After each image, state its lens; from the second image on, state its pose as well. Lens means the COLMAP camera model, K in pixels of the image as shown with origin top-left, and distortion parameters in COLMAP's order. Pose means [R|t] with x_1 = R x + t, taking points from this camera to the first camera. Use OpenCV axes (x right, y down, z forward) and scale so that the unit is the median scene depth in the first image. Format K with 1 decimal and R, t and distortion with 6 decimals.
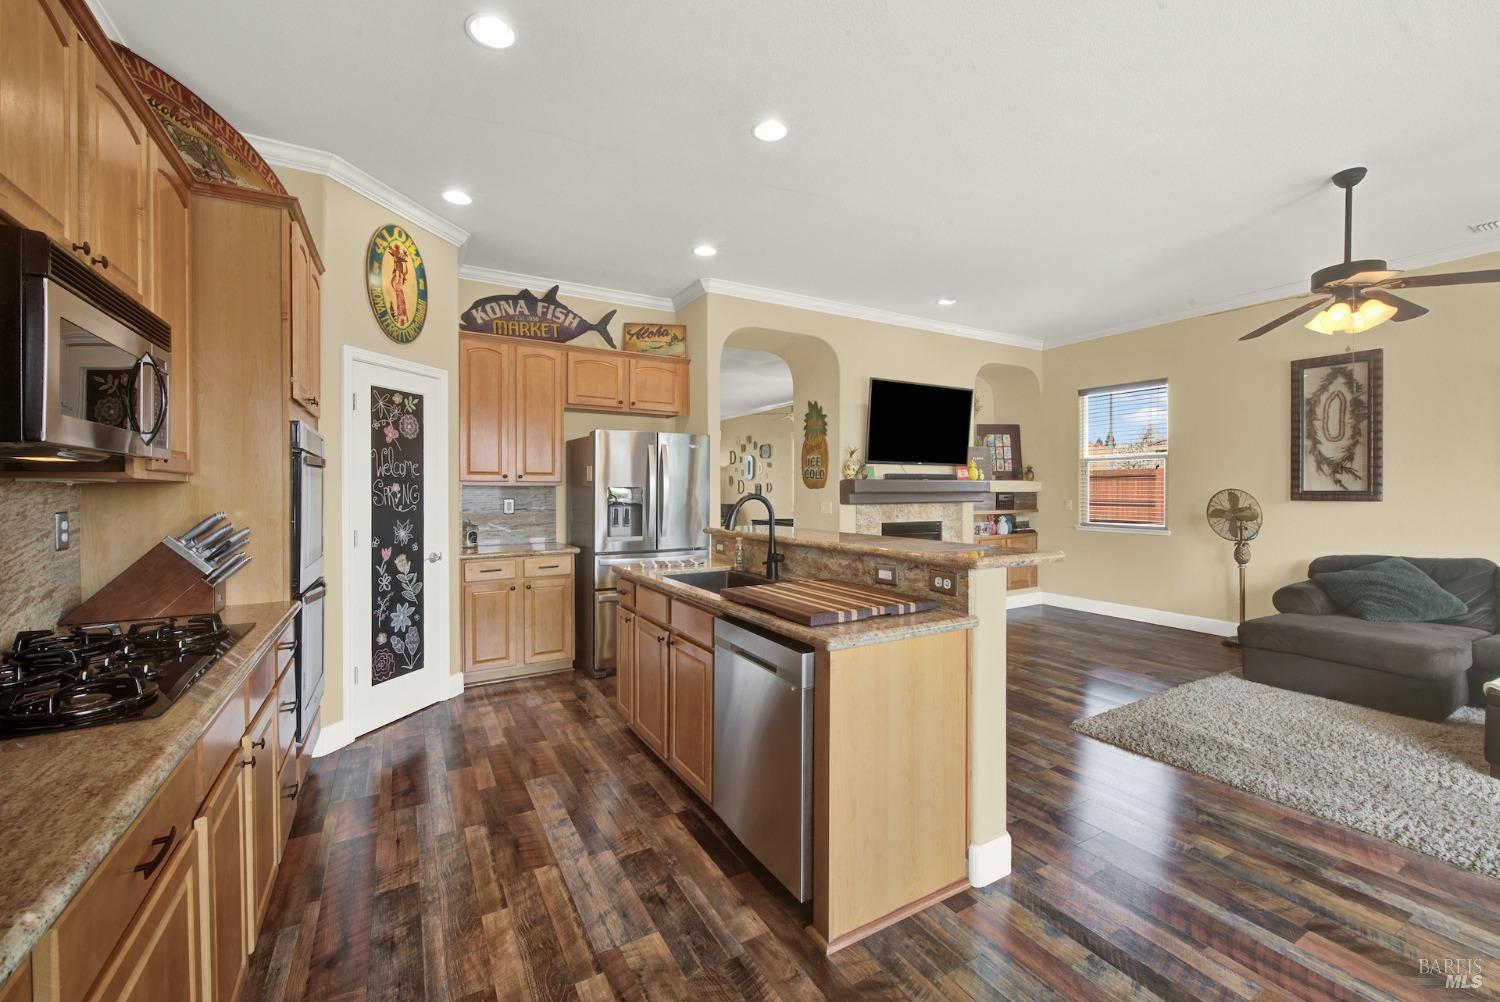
lens RADIAL K [[609.6, 0, 748.5], [0, 609.6, 491.5], [0, 0, 1]] dist [0.007578, -0.005282]
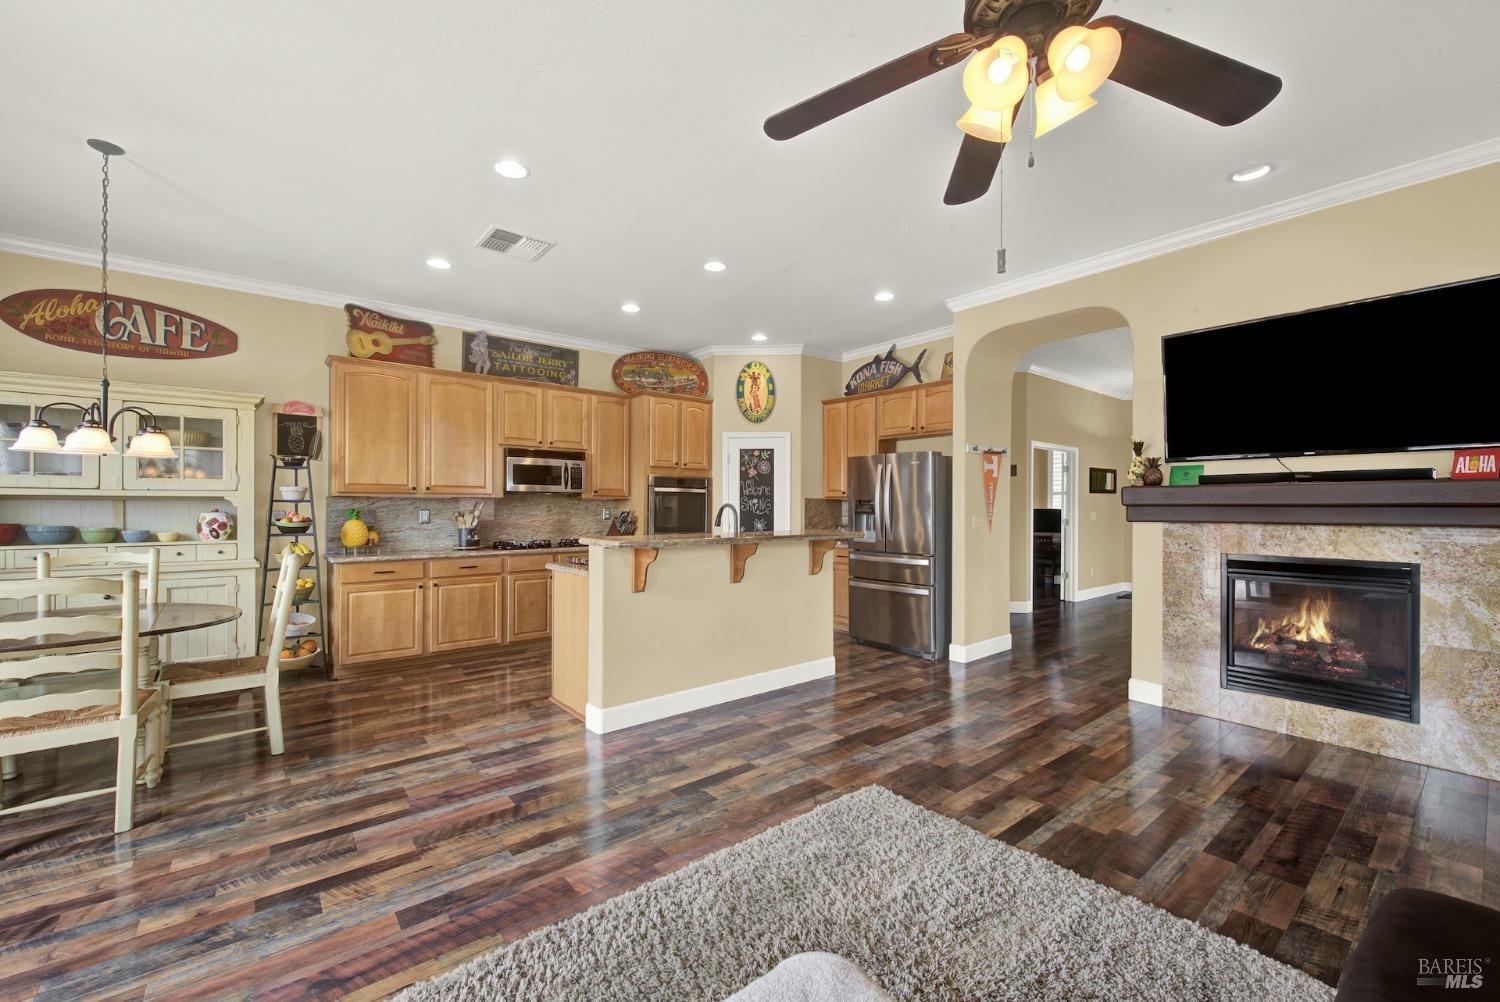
lens RADIAL K [[606.8, 0, 747.7], [0, 606.8, 506.0], [0, 0, 1]] dist [-0.001589, -0.000663]
pose [[0.162834, 0.002074, -0.986651, 1.214840], [-0.005555, 0.999984, 0.001186, 0.006766], [0.986638, 0.005288, 0.162843, 0.656503]]
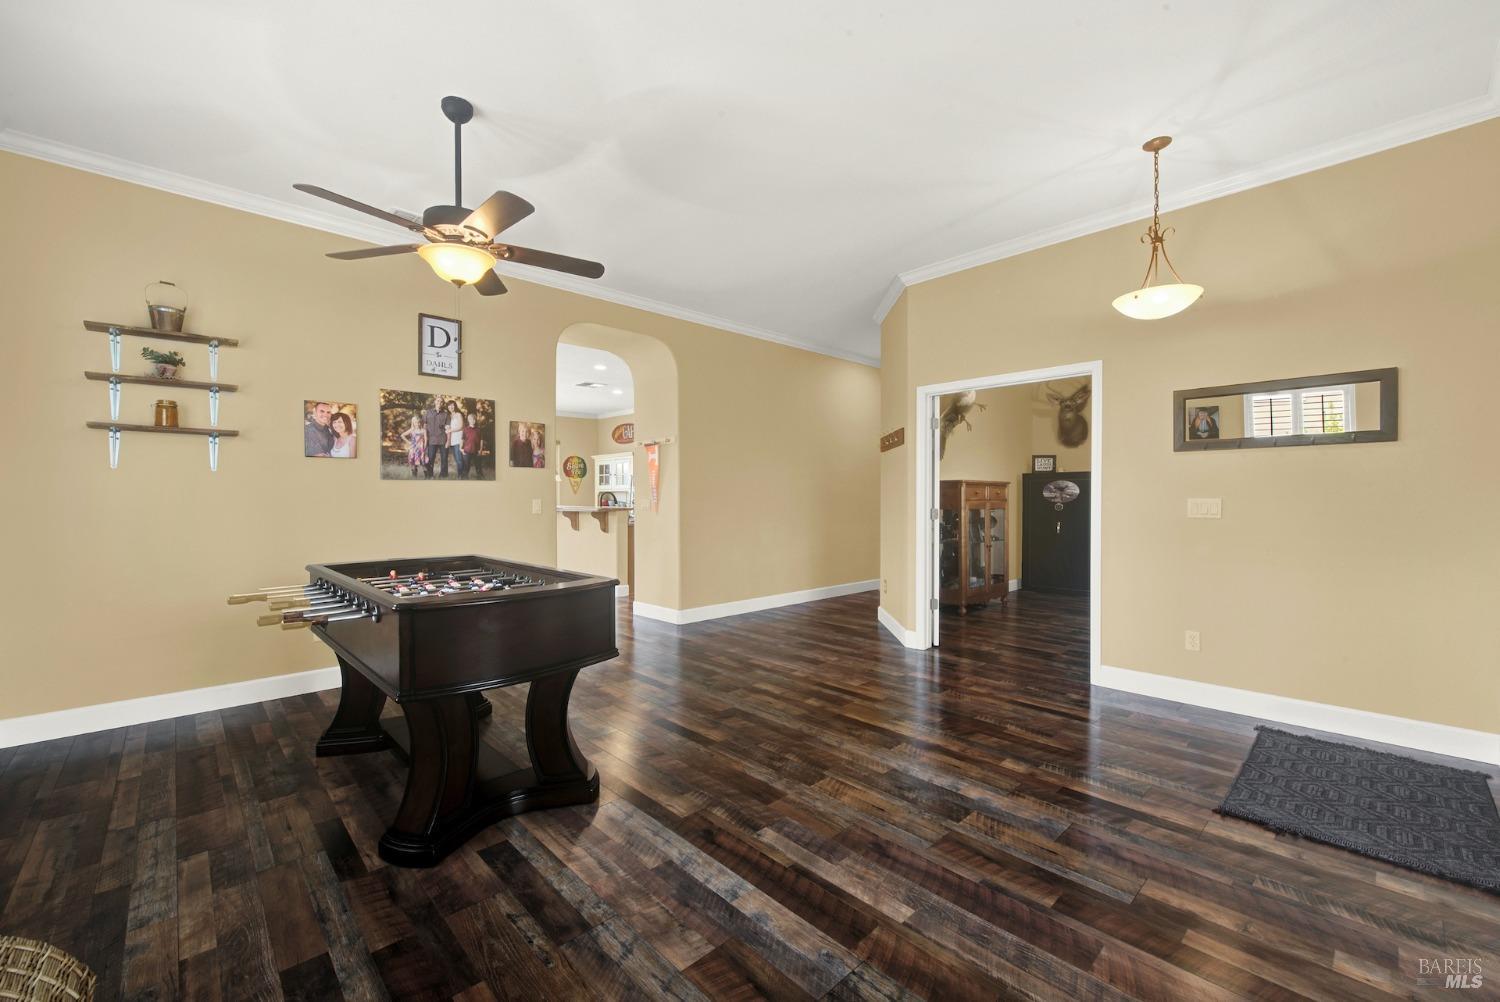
lens RADIAL K [[611.1, 0, 747.8], [0, 611.1, 508.4], [0, 0, 1]] dist [0.001145, -0.001954]
pose [[-0.972207, 0.007586, -0.233999, 0.032207], [0.002776, 0.999778, 0.020877, 0.021291], [0.234105, 0.019647, -0.972013, 3.141850]]
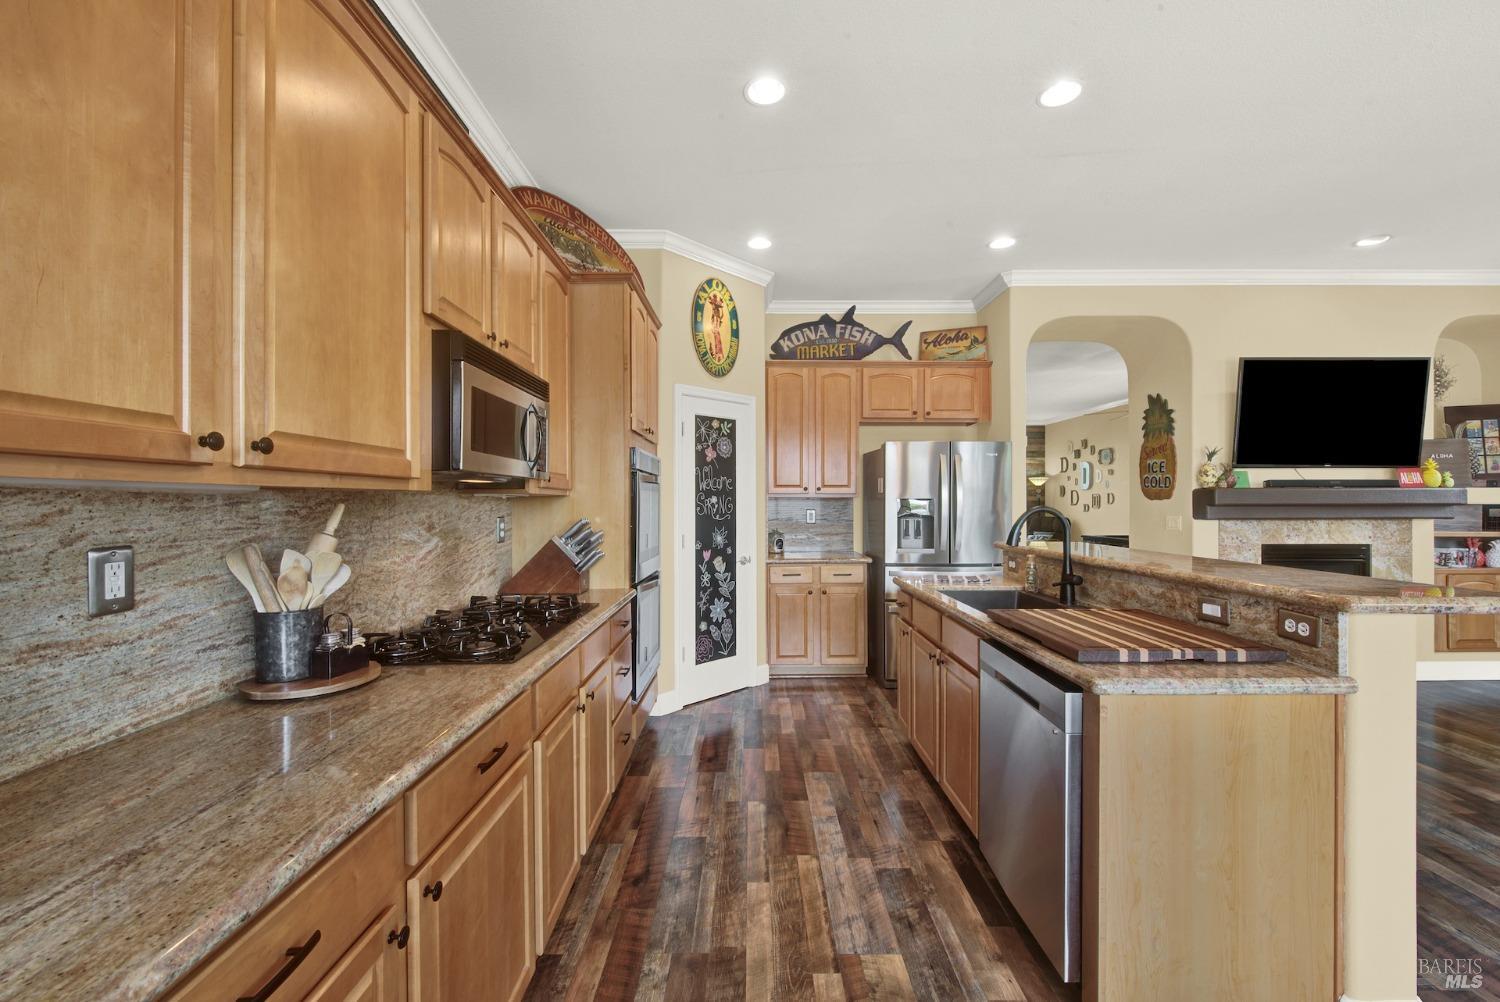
lens RADIAL K [[605.8, 0, 750.8], [0, 605.8, 499.2], [0, 0, 1]] dist [0.009179, -0.006692]
pose [[0.867803, -0.001897, -0.496905, 0.064648], [-0.001134, 0.999983, -0.005798, -0.000426], [0.496908, 0.005595, 0.867785, 0.017856]]
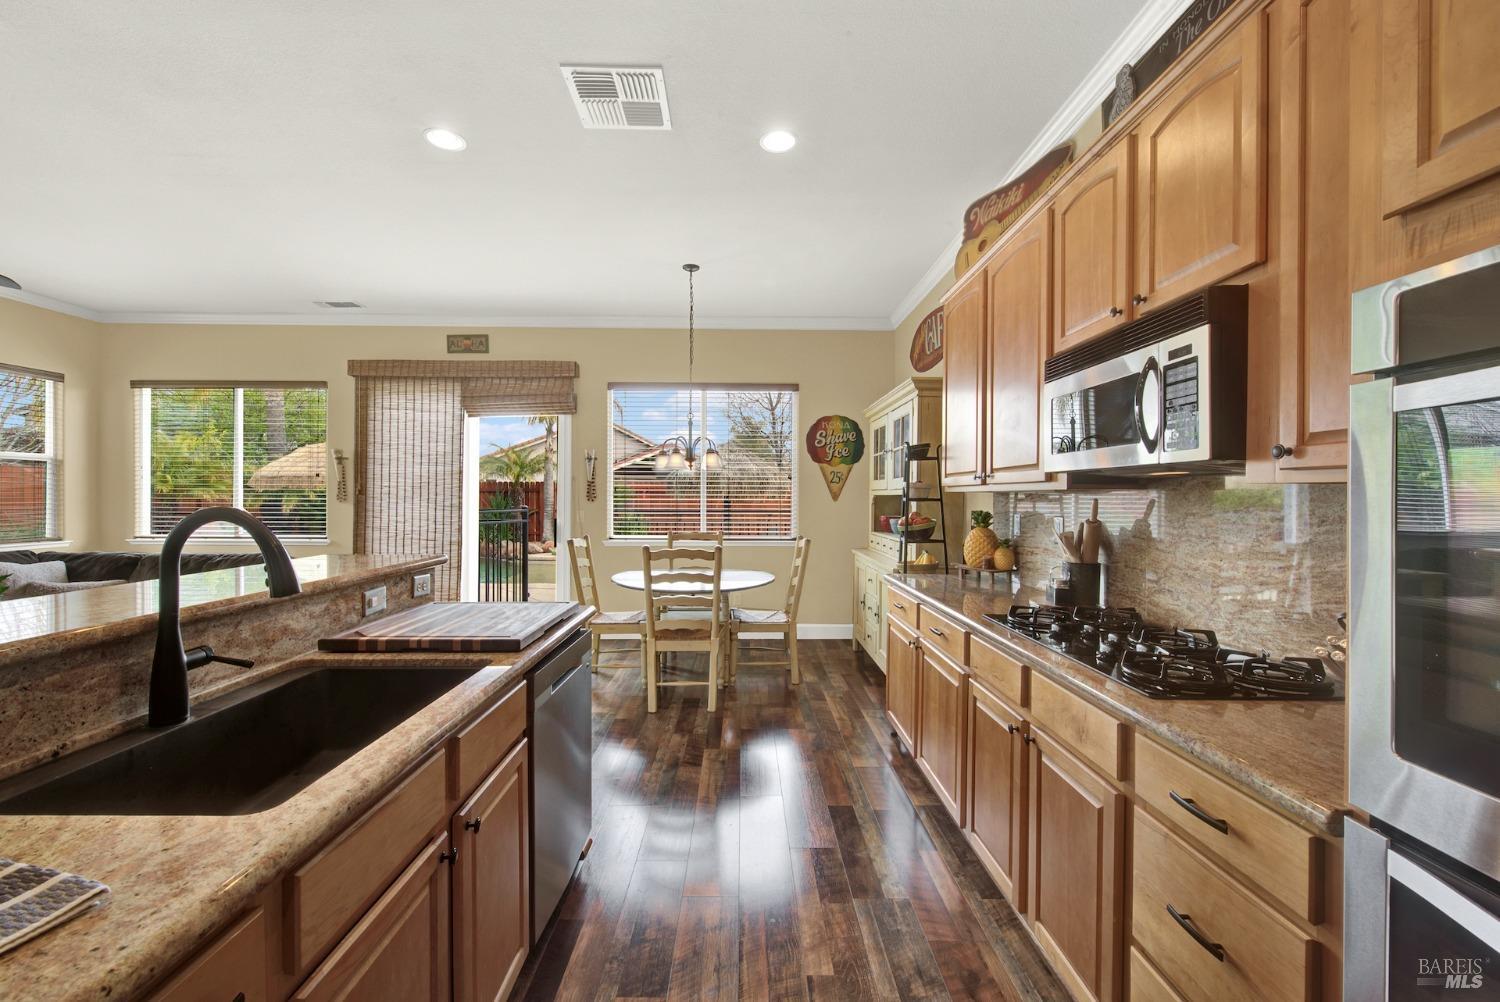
lens RADIAL K [[609.6, 0, 746.6], [0, 609.6, 500.9], [0, 0, 1]] dist [0.005902, -0.003951]
pose [[-0.871819, -0.004475, 0.489808, -0.398412], [-0.000279, 0.999963, 0.008639, -0.003101], [-0.489829, 0.007395, -0.871787, 0.963060]]
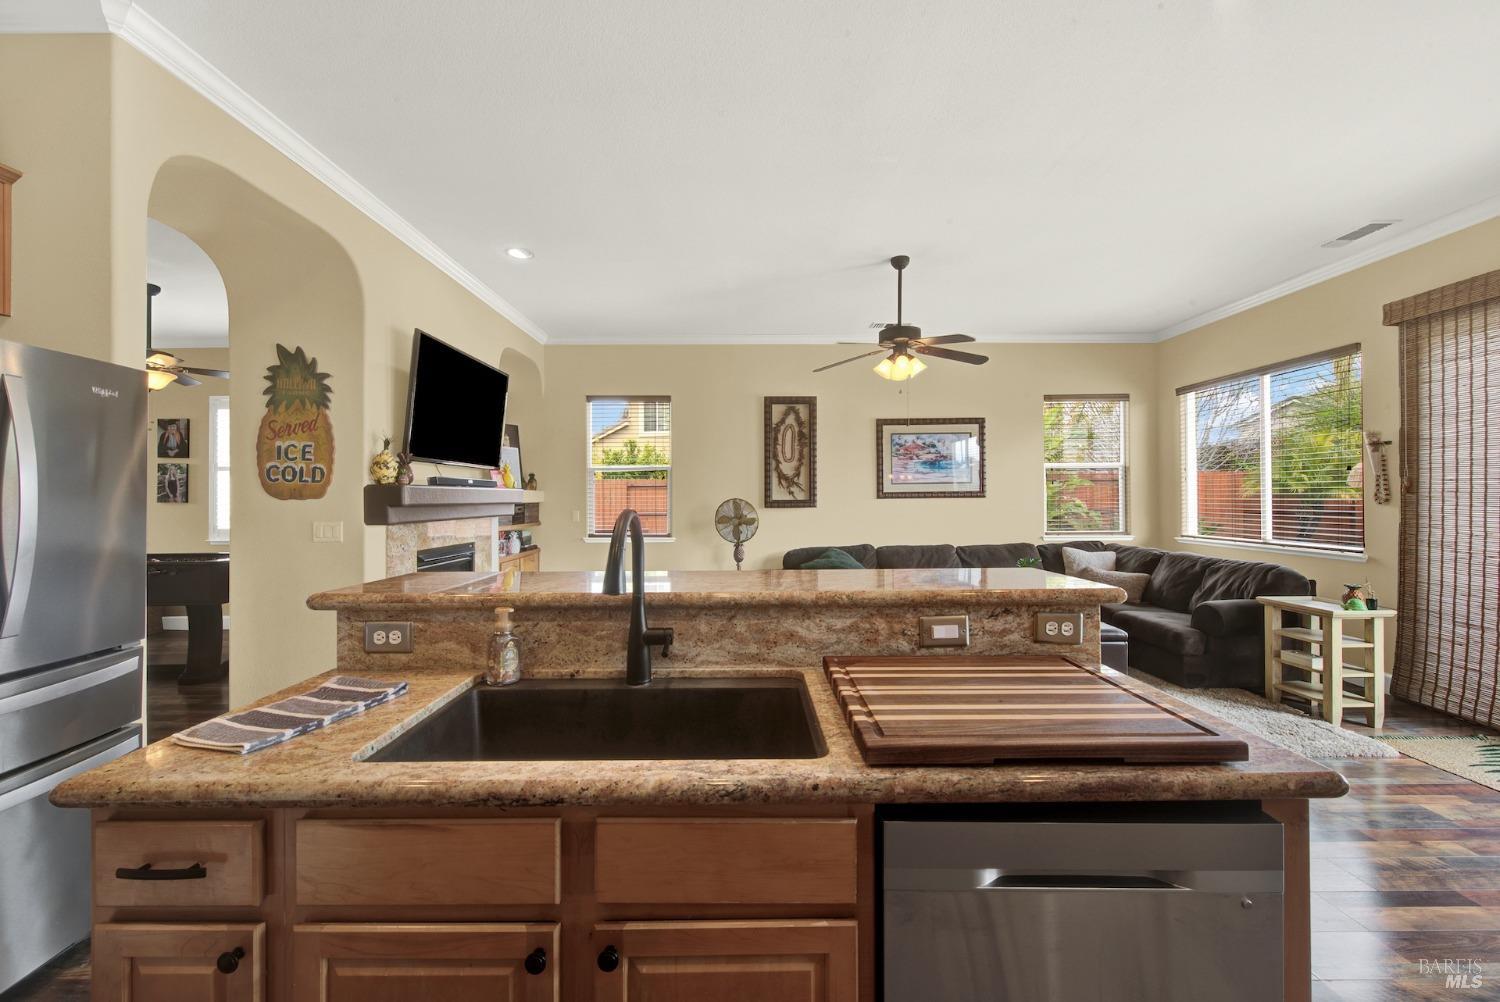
lens RADIAL K [[607.8, 0, 747.0], [0, 607.8, 493.4], [0, 0, 1]] dist [0.001087, -0.000716]
pose [[0.498200, 0.005588, 0.867044, -0.283227], [0.007296, 0.999917, -0.010636, -0.002190], [-0.867032, 0.011625, 0.498118, 0.564371]]
